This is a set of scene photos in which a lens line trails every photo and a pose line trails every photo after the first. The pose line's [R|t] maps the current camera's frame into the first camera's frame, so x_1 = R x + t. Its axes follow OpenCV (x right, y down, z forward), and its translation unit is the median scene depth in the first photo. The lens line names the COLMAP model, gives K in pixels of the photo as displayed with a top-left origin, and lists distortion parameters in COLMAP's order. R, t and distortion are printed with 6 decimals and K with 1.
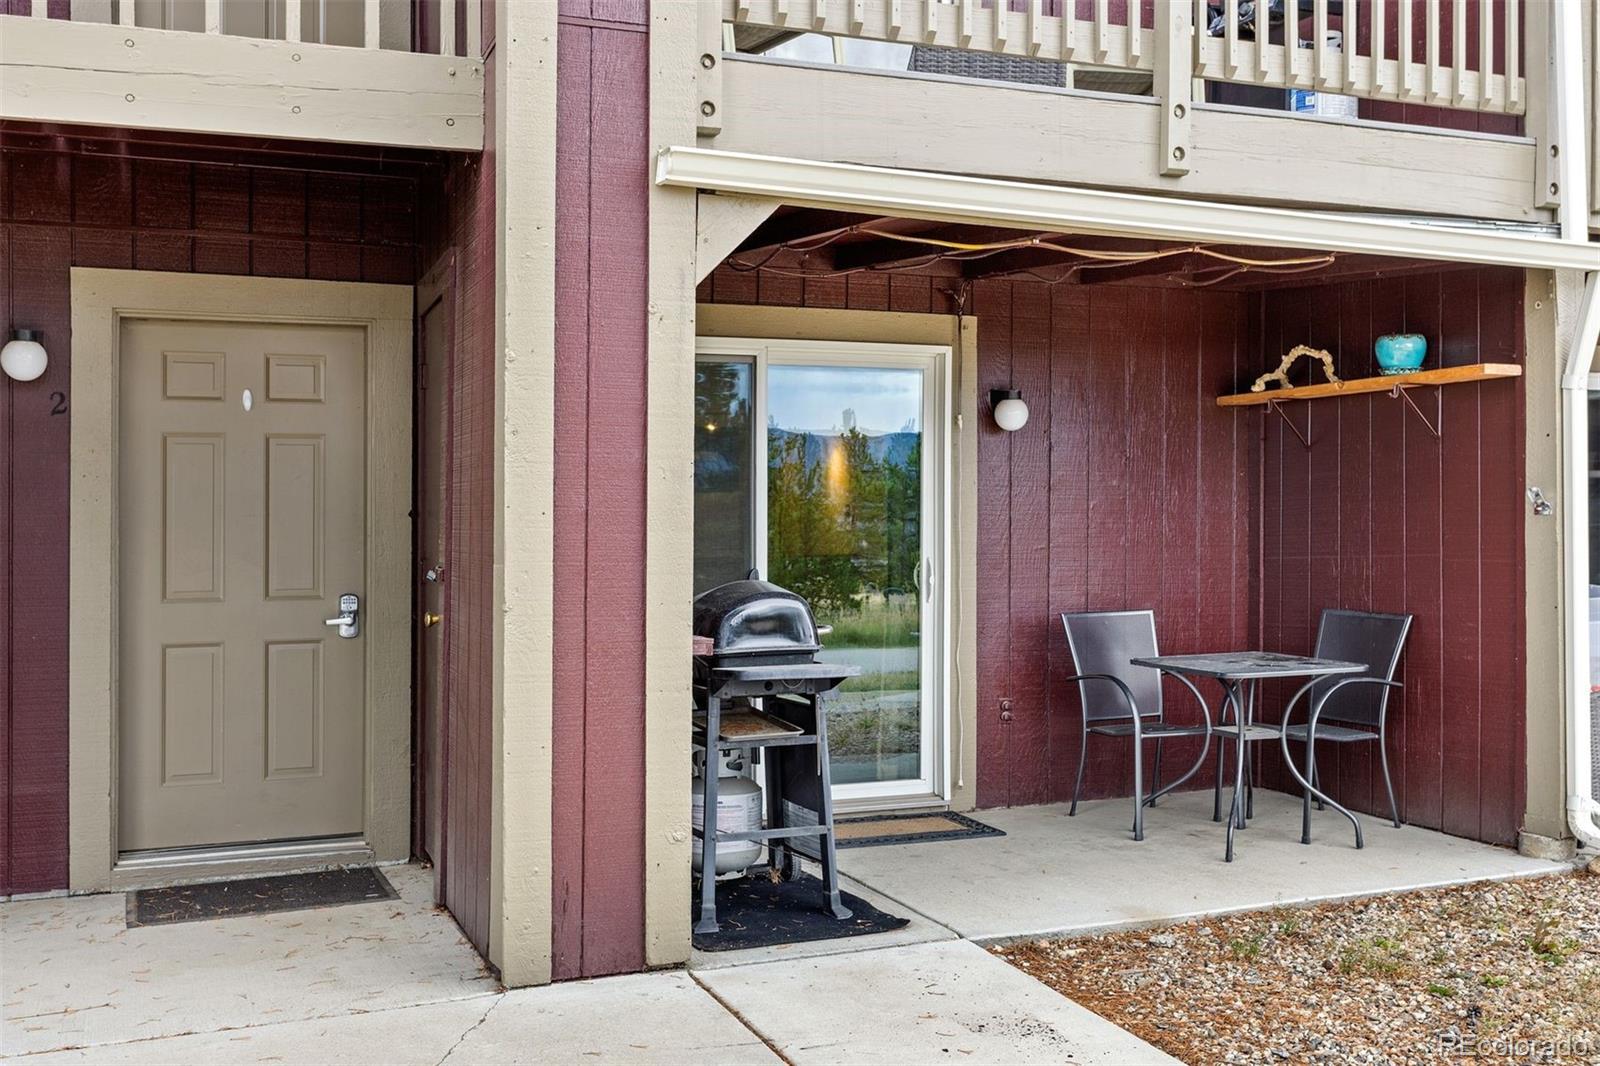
lens RADIAL K [[1454.7, 0, 868.5], [0, 1454.7, 527.3], [0, 0, 1]] dist [-0.006340, -0.003034]
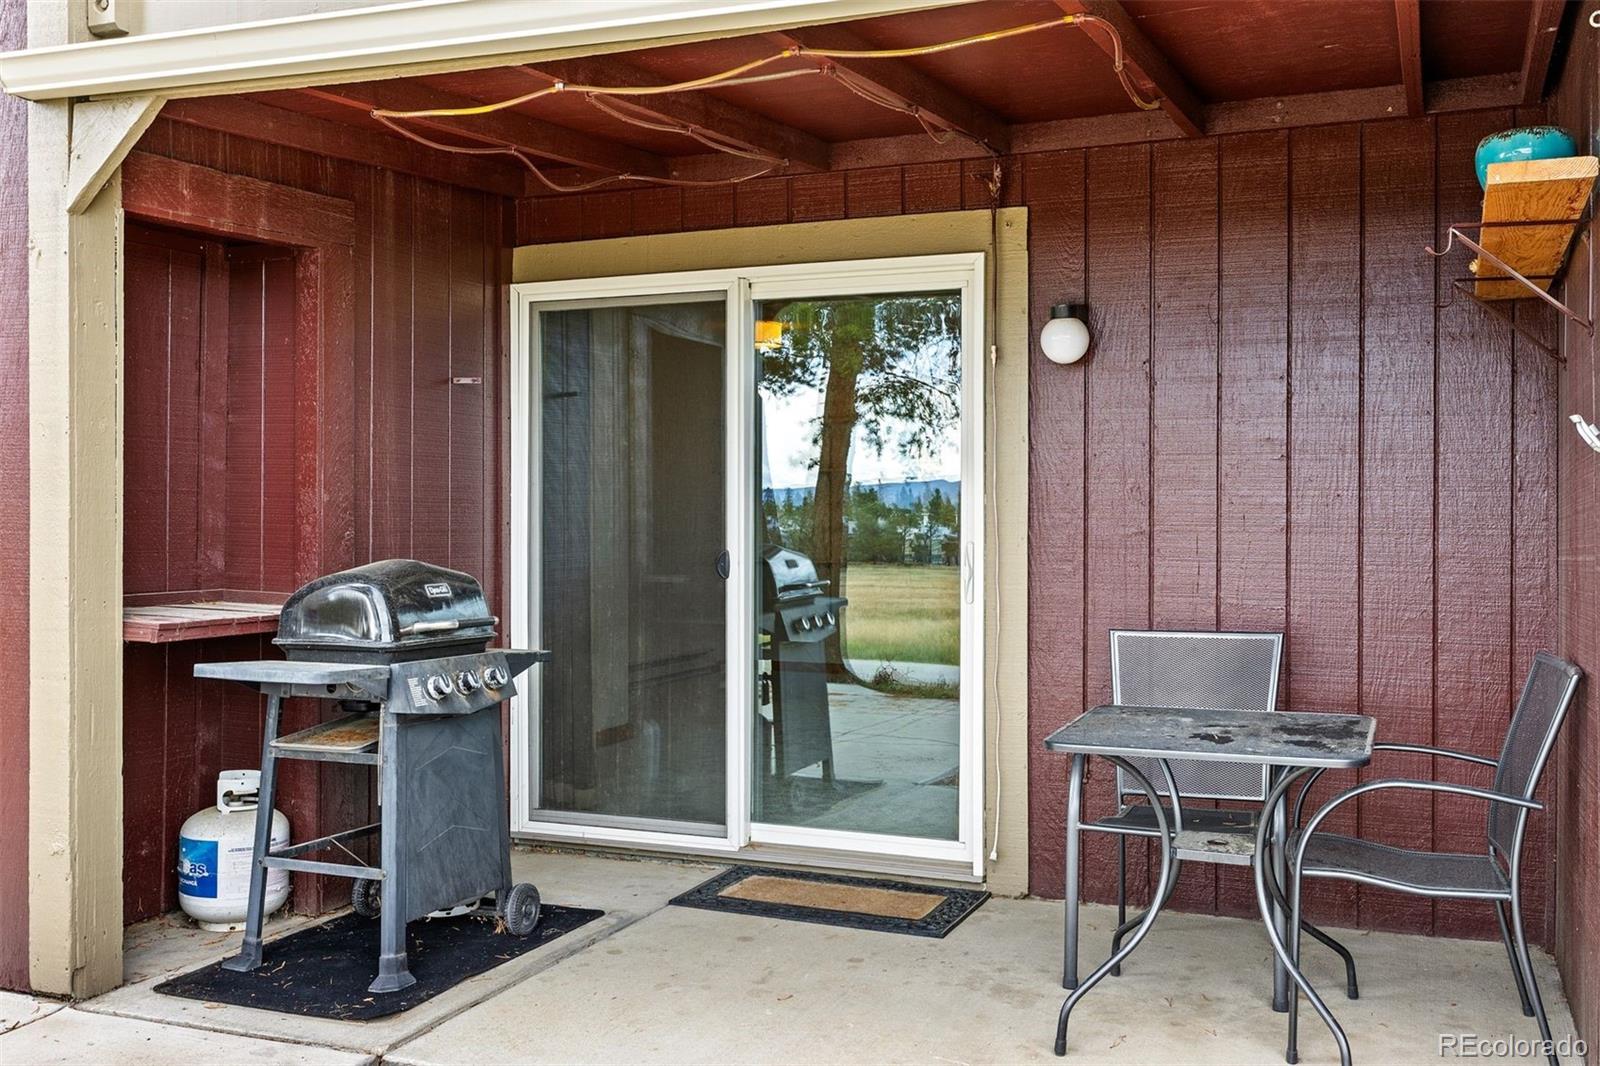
lens RADIAL K [[1454.7, 0, 868.5], [0, 1454.7, 527.3], [0, 0, 1]] dist [-0.006340, -0.003034]
pose [[0.743955, 0.014694, -0.668068, 0.504614], [-0.006739, 0.999872, 0.014488, 0.002508], [0.668196, -0.006276, 0.743959, 0.425027]]
